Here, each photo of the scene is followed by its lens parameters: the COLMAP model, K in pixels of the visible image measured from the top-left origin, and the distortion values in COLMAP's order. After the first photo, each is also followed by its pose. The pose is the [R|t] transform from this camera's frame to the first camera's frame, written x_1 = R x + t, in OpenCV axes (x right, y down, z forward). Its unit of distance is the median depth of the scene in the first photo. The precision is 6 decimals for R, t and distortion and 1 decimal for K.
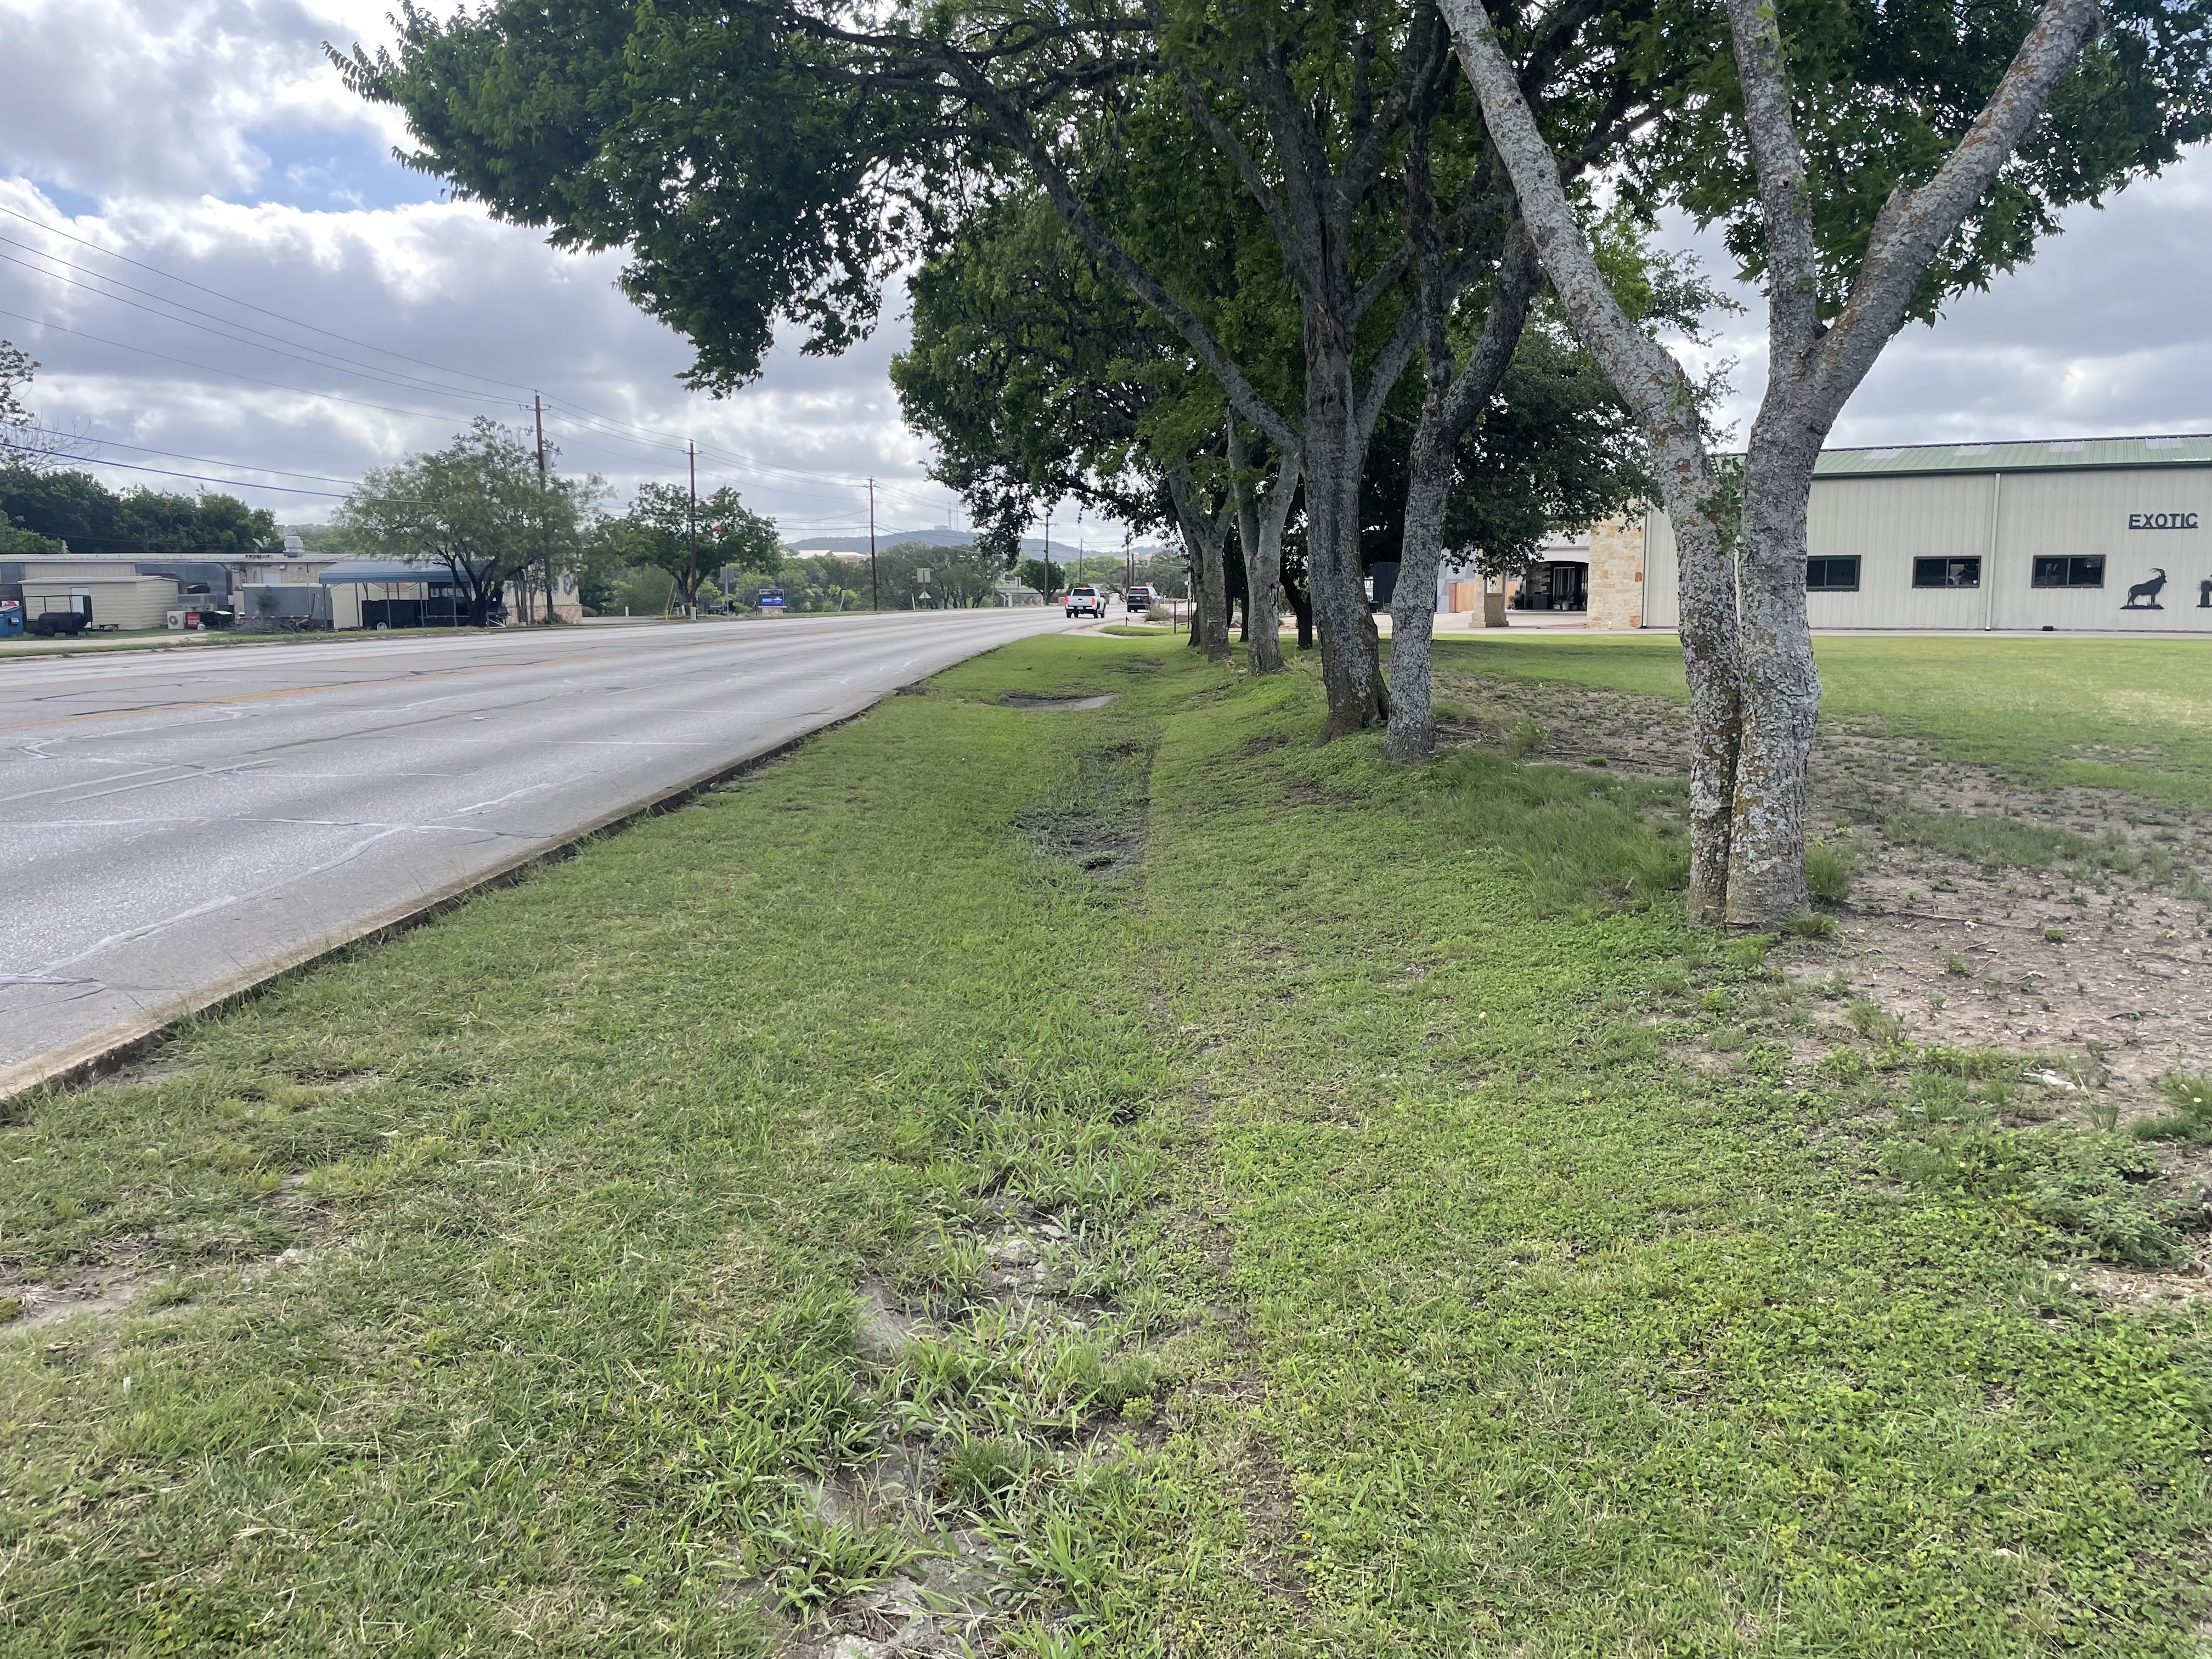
lens RADIAL K [[1692.9, 0, 1106.0], [0, 1692.9, 829.5], [0, 0, 1]] dist [0.010018, -0.001085]
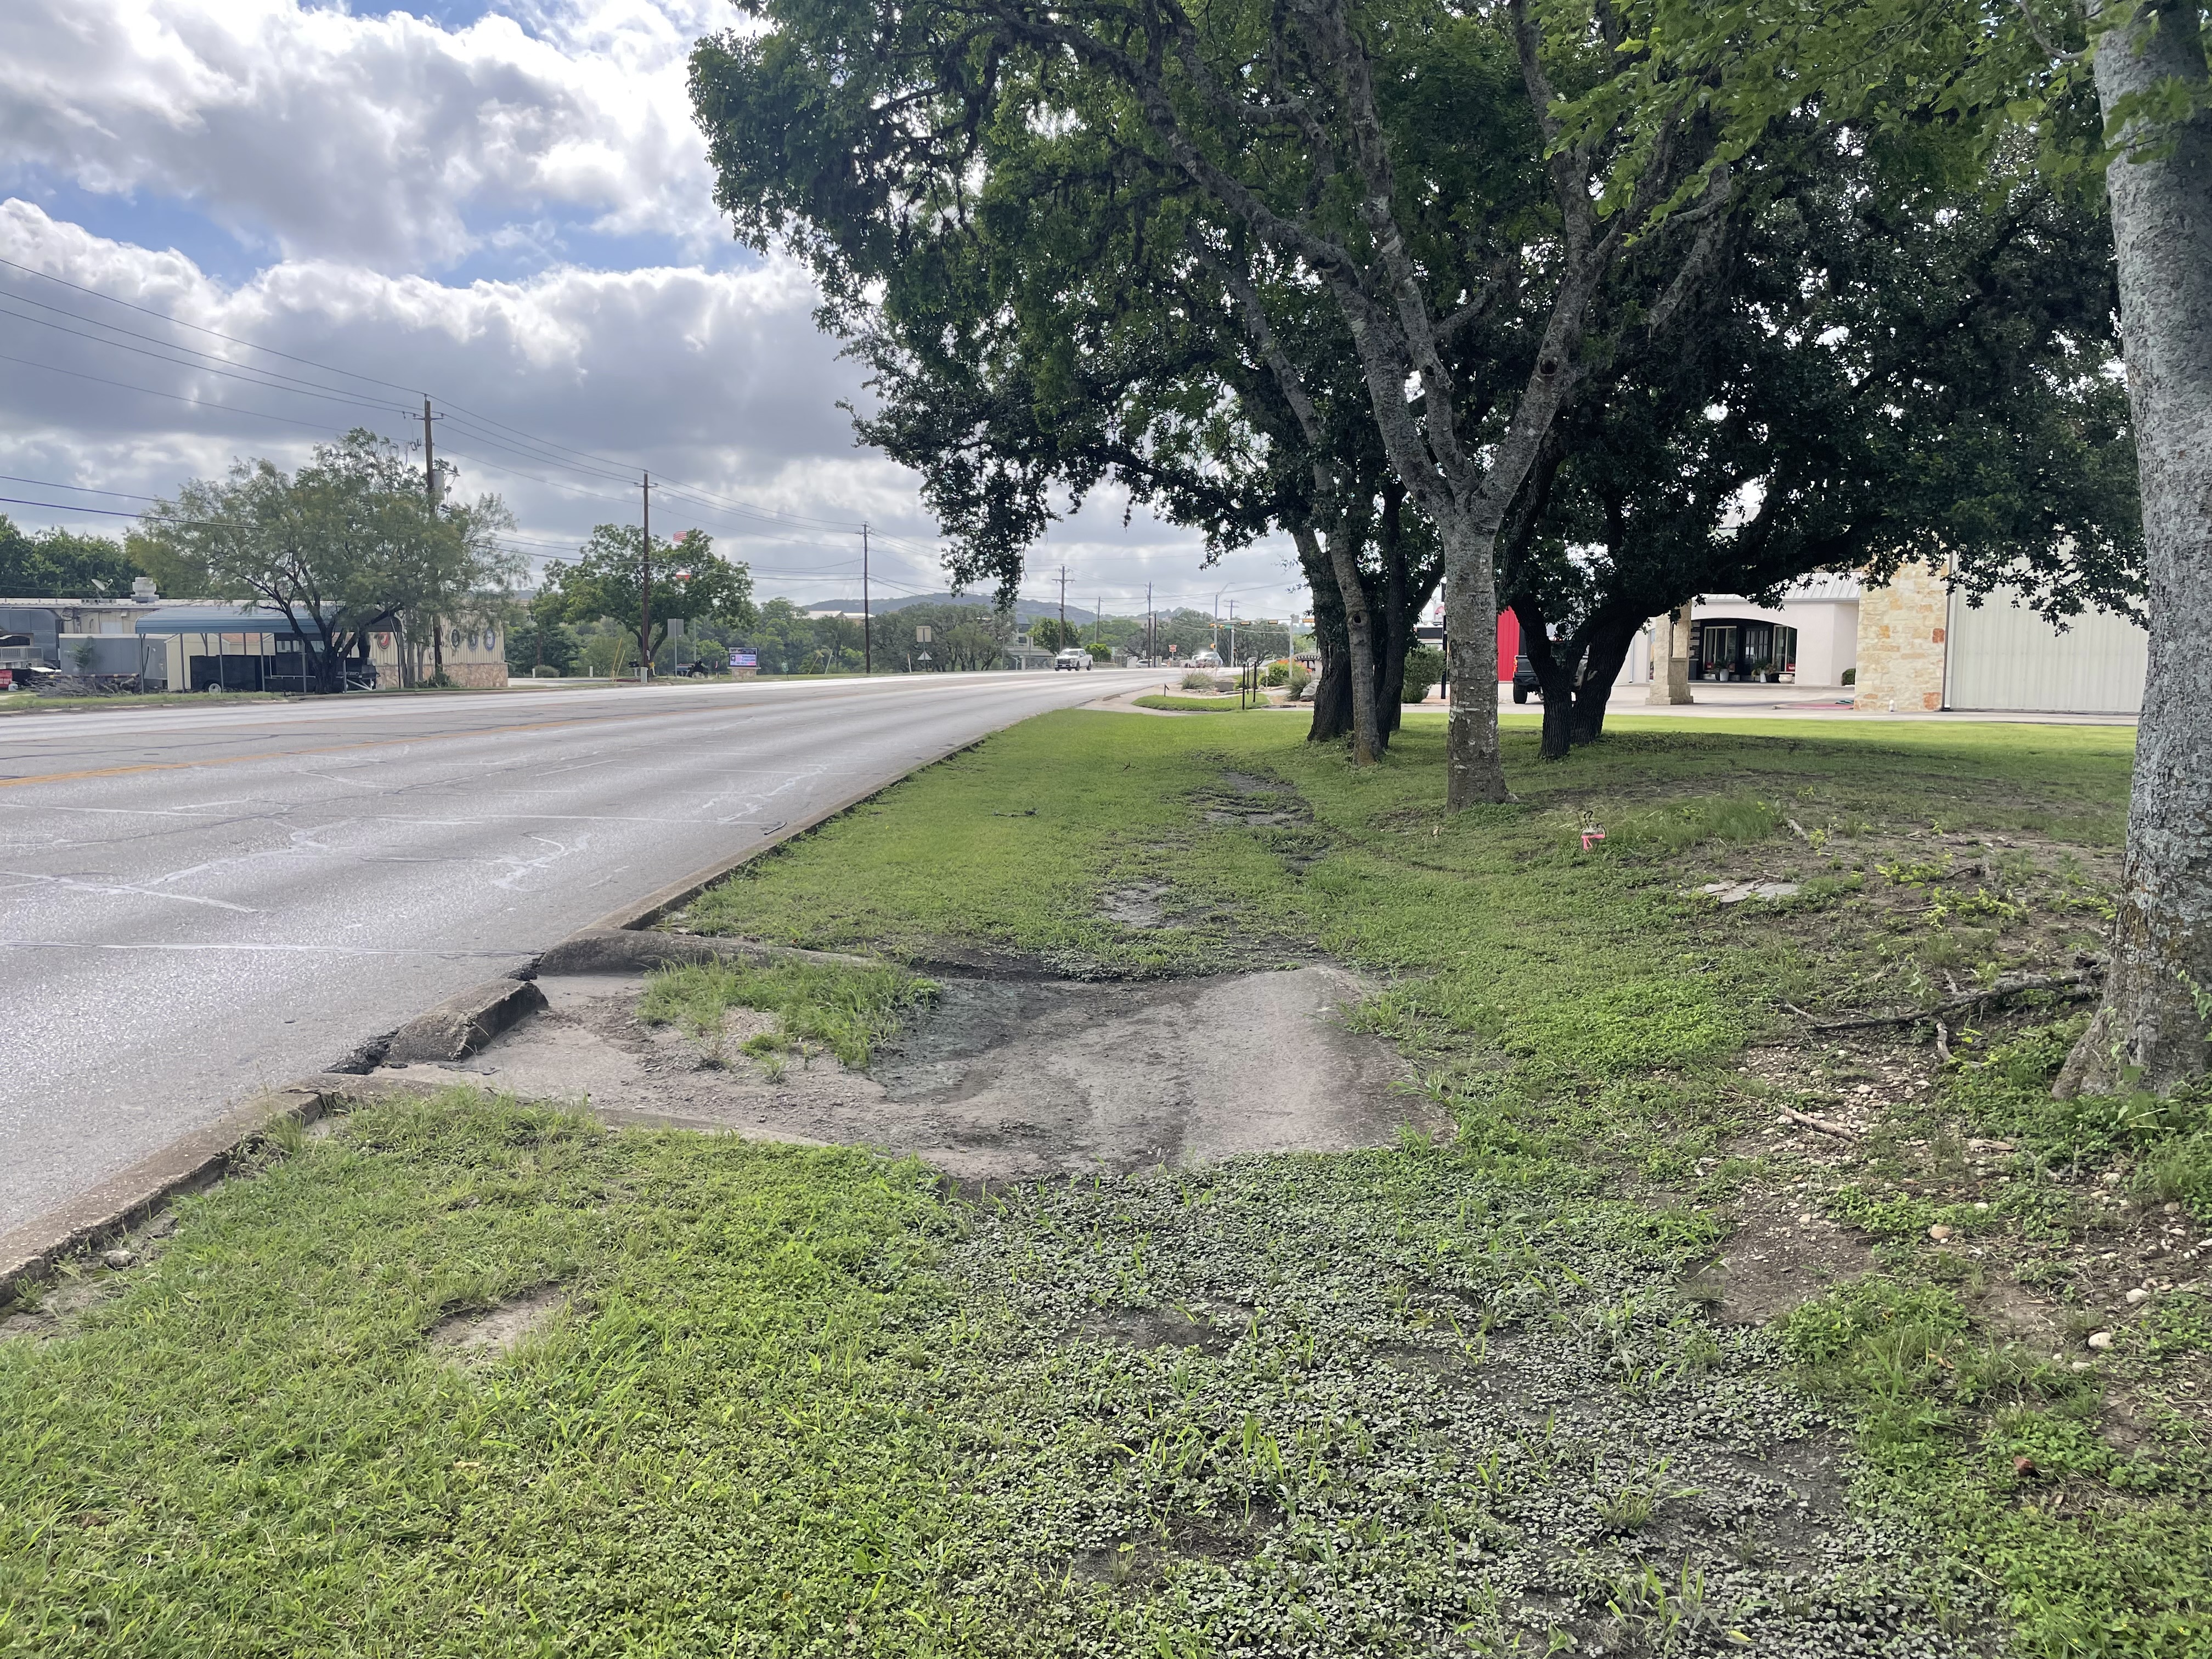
lens RADIAL K [[1660.5, 0, 1106.0], [0, 1660.5, 829.5], [0, 0, 1]] dist [-0.003632, -0.001066]
pose [[0.999926, 0.009900, -0.007041, -0.009611], [-0.010144, 0.999318, -0.035492, -0.031735], [0.006685, 0.035561, 0.999345, 0.240202]]
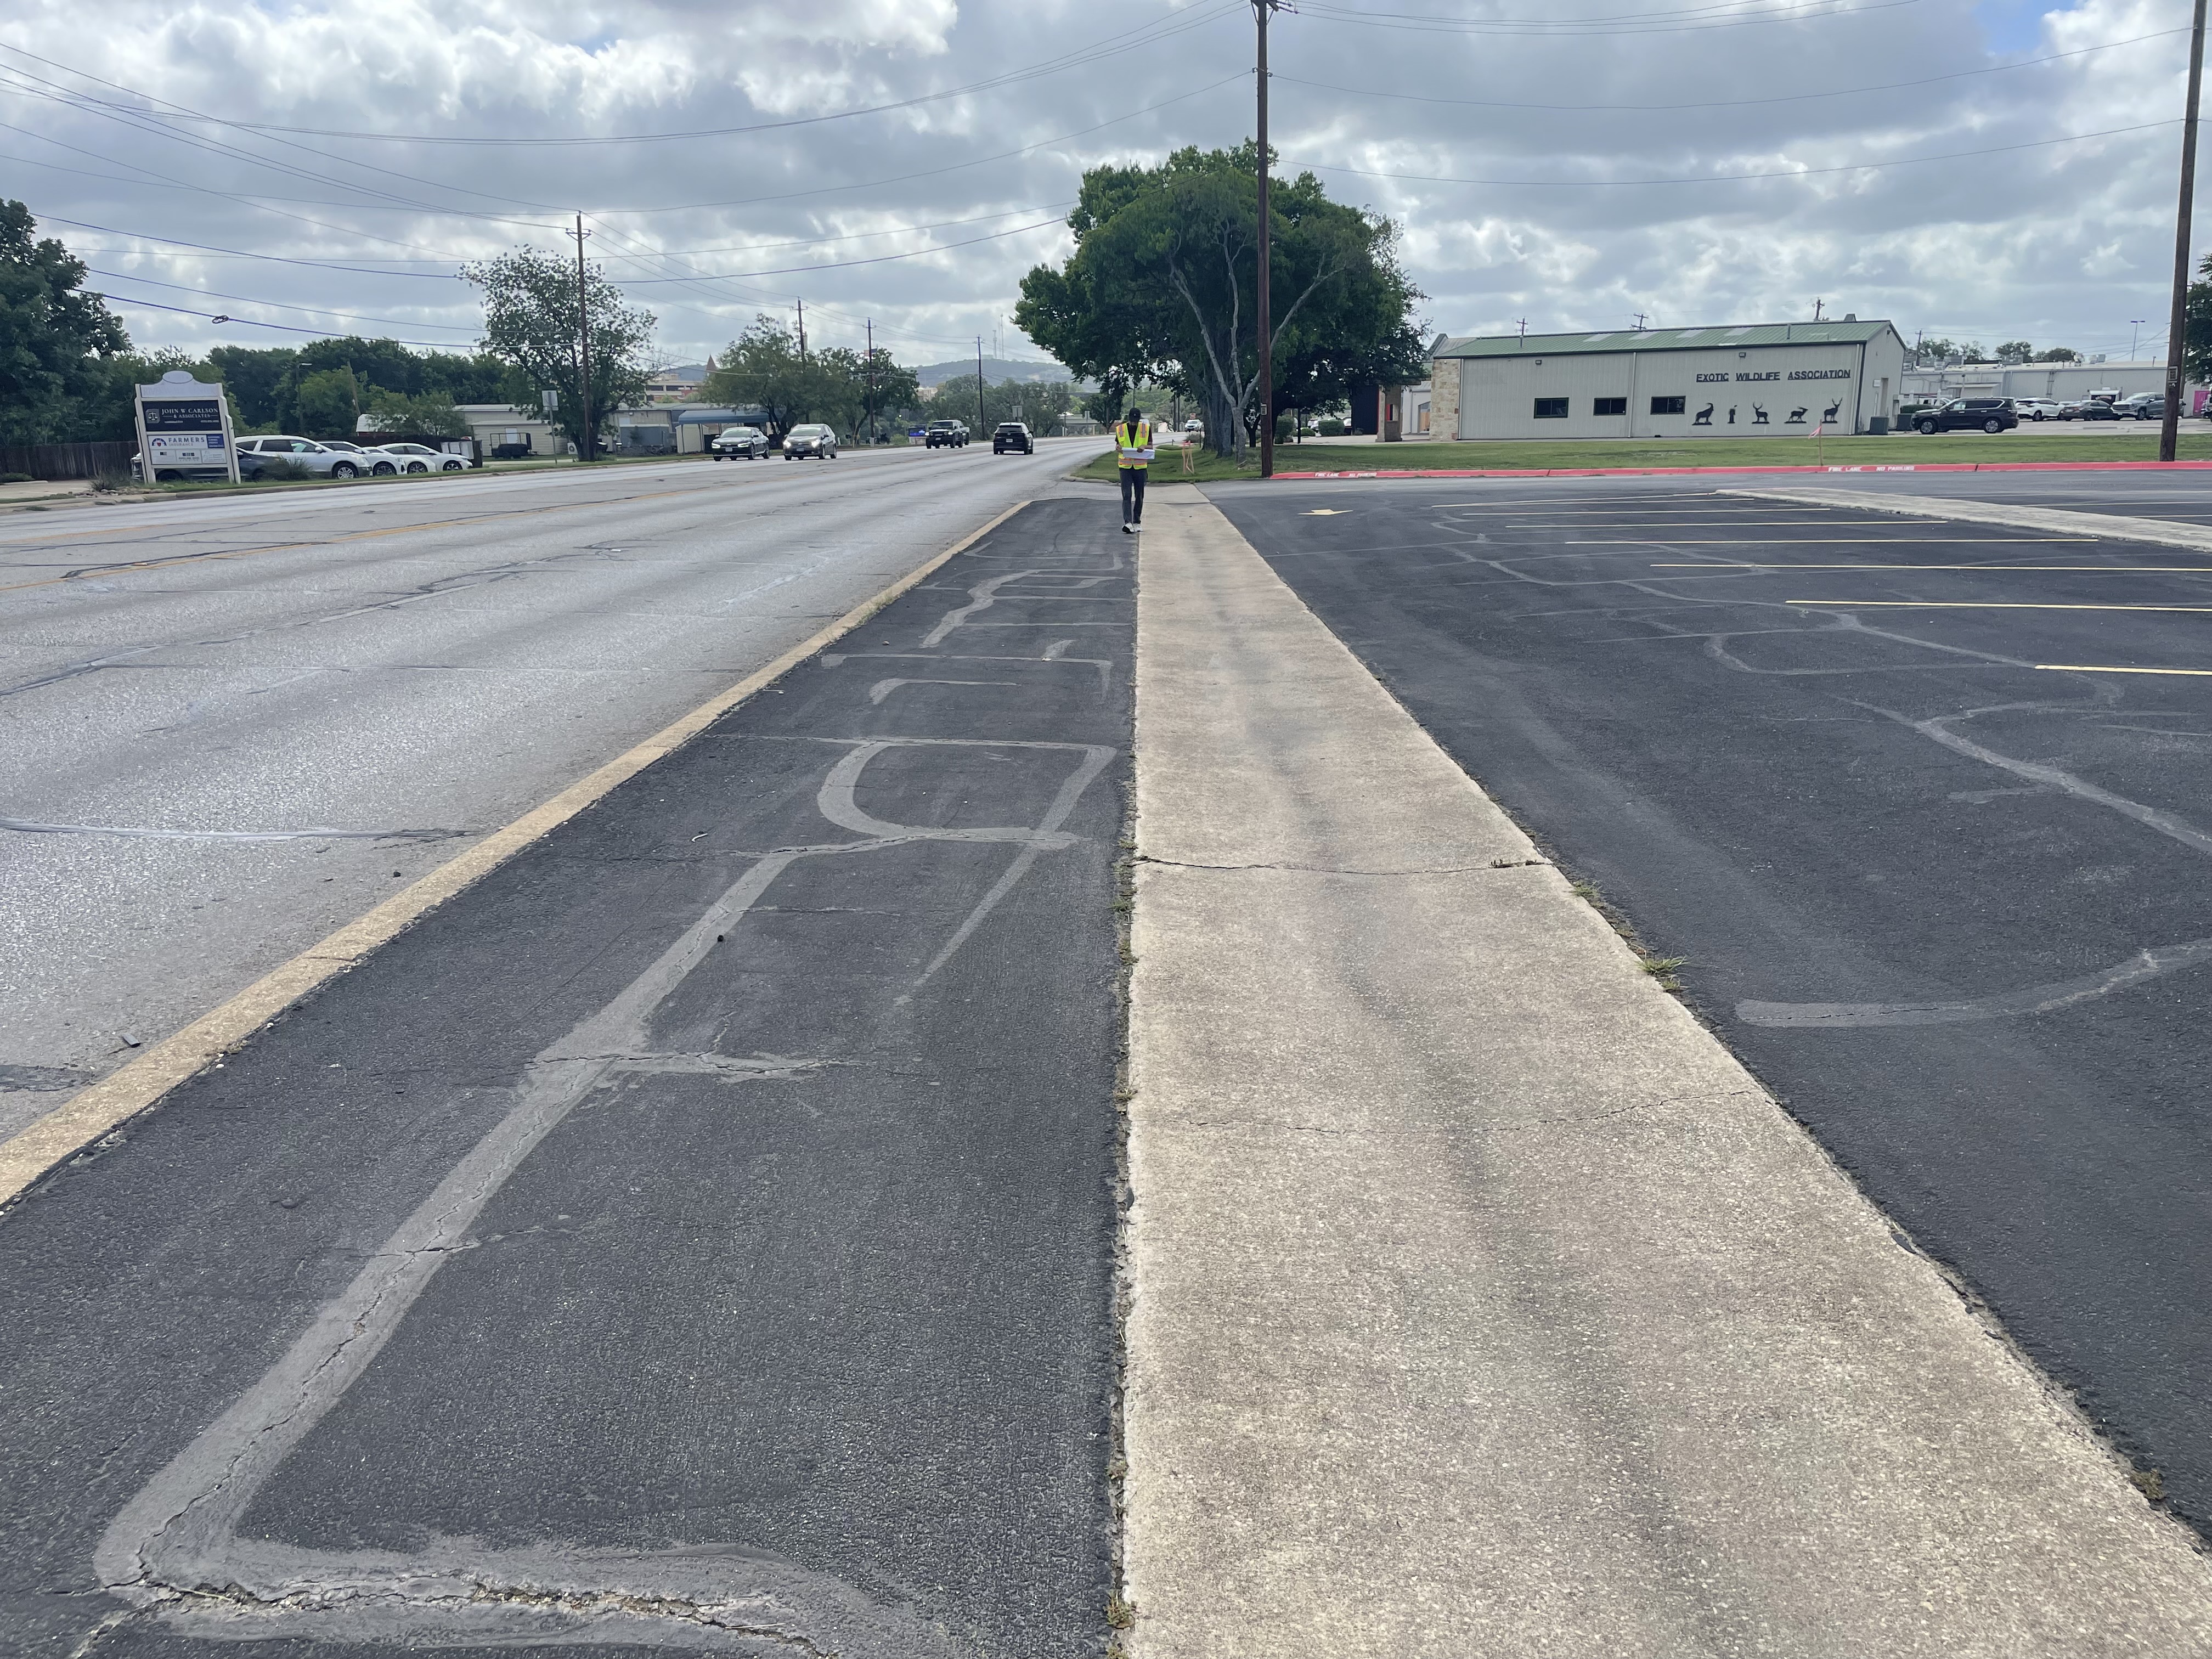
lens RADIAL K [[2148.9, 0, 1106.0], [0, 2148.9, 829.5], [0, 0, 1]] dist [0.054211, 0.003268]
pose [[0.998815, -0.001770, -0.048644, 0.035774], [0.003846, 0.999084, 0.042622, 0.153182], [0.048524, -0.042759, 0.997906, -1.035415]]
